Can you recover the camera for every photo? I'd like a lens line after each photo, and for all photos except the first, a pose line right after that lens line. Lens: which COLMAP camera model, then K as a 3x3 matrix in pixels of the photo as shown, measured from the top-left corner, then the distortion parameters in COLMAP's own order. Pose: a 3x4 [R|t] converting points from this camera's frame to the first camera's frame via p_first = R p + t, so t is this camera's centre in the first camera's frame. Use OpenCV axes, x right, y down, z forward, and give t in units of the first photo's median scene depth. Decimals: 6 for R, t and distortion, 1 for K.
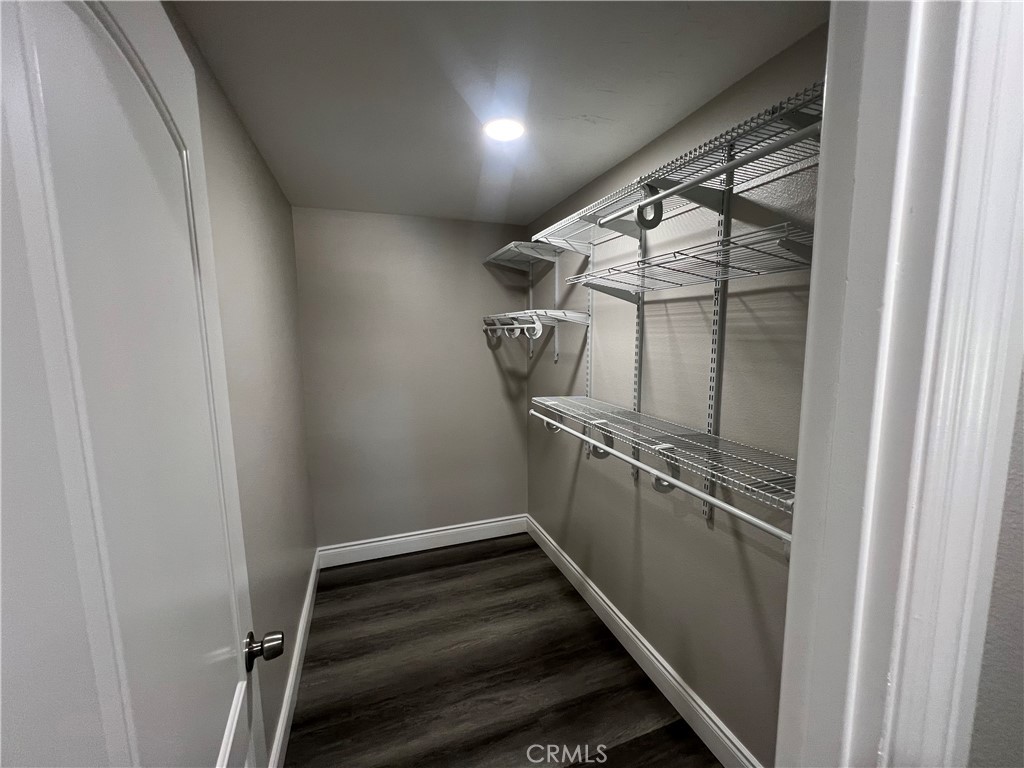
lens RADIAL K [[410.2, 0, 512.4], [0, 410.2, 383.2], [0, 0, 1]] dist [-0.001136, -0.000127]
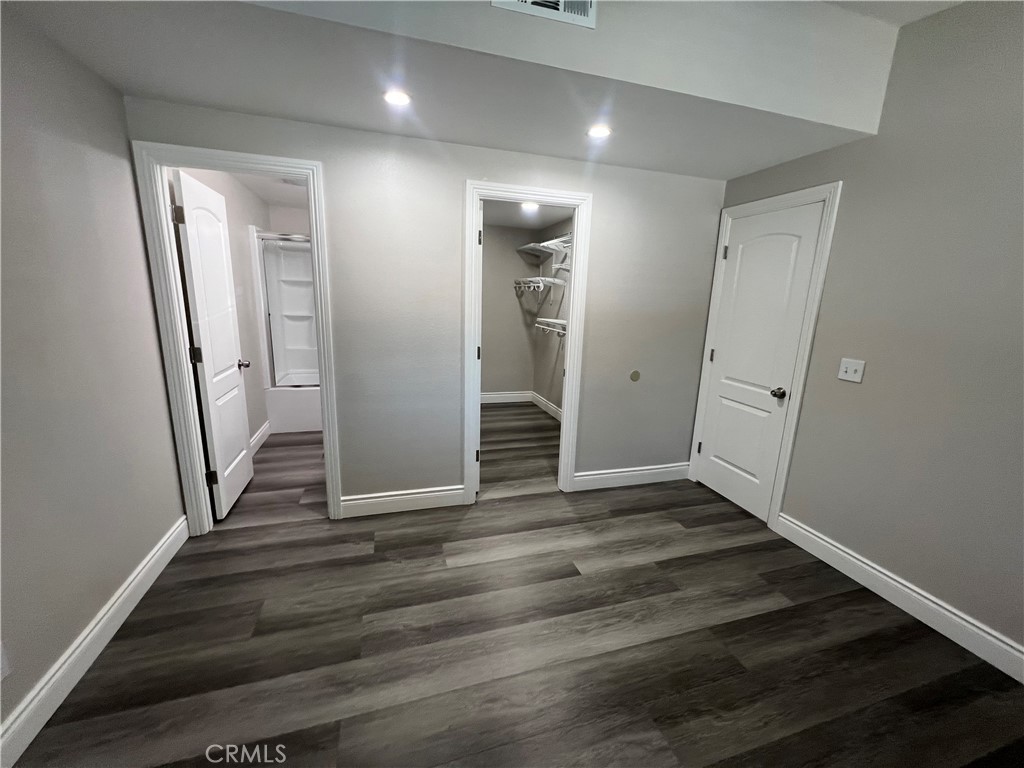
lens RADIAL K [[410.2, 0, 512.4], [0, 410.2, 383.2], [0, 0, 1]] dist [-0.001136, -0.000127]
pose [[0.997968, 0.054491, -0.033026, 0.007273], [-0.051455, 0.994905, 0.086698, 0.157369], [0.037582, -0.084822, 0.995687, -0.970604]]
